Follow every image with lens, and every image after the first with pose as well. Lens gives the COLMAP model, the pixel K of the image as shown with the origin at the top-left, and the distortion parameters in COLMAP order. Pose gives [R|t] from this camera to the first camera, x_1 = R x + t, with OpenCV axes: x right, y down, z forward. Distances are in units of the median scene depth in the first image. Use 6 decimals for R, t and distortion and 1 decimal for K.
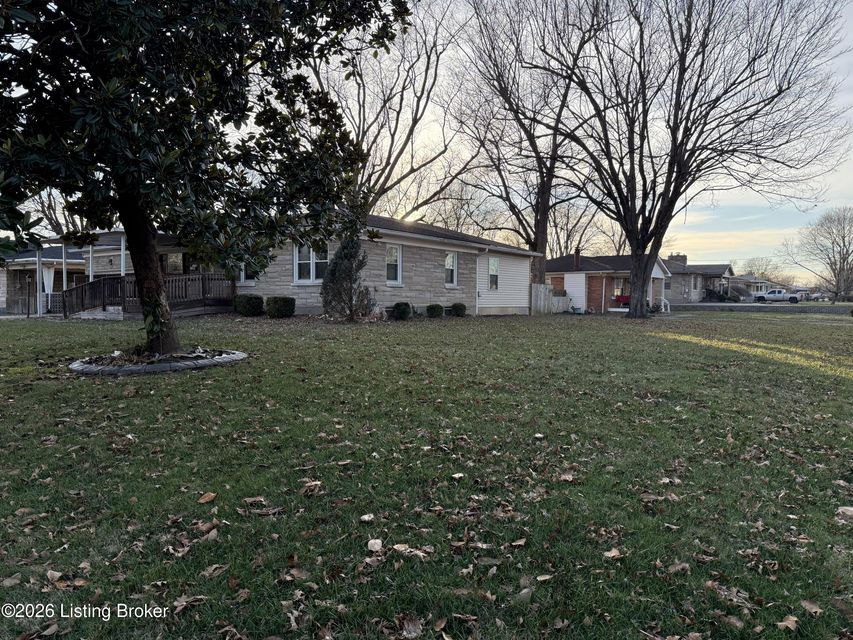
lens RADIAL K [[599.6, 0, 427.2], [0, 599.6, 319.6], [0, 0, 1]] dist [0.042862, -0.055037]
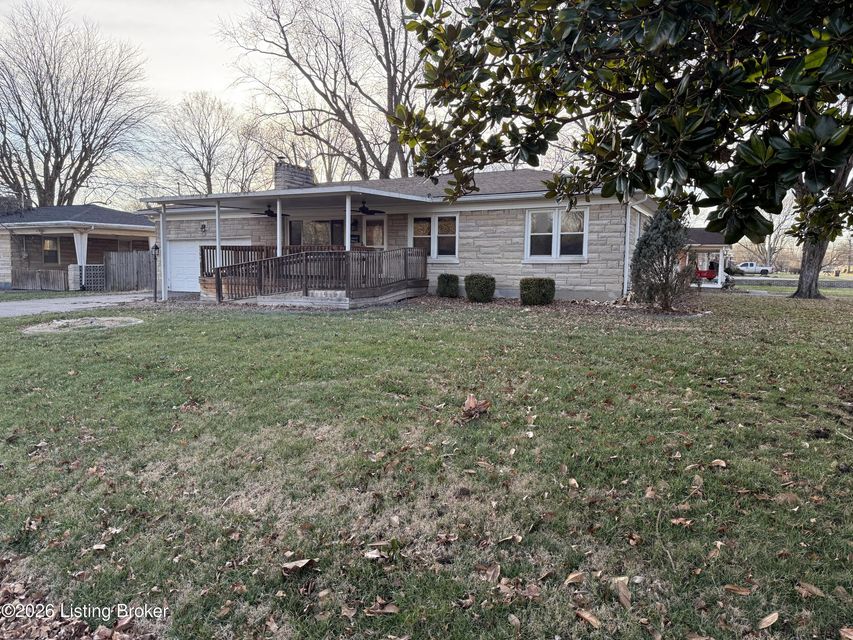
lens RADIAL K [[599.6, 0, 425.9], [0, 599.6, 321.6], [0, 0, 1]] dist [0.042862, -0.055037]
pose [[0.986999, -0.008468, 0.160504, -0.449372], [-0.000669, 0.998386, 0.056792, -0.021988], [-0.160726, -0.056161, 0.985400, 0.202537]]
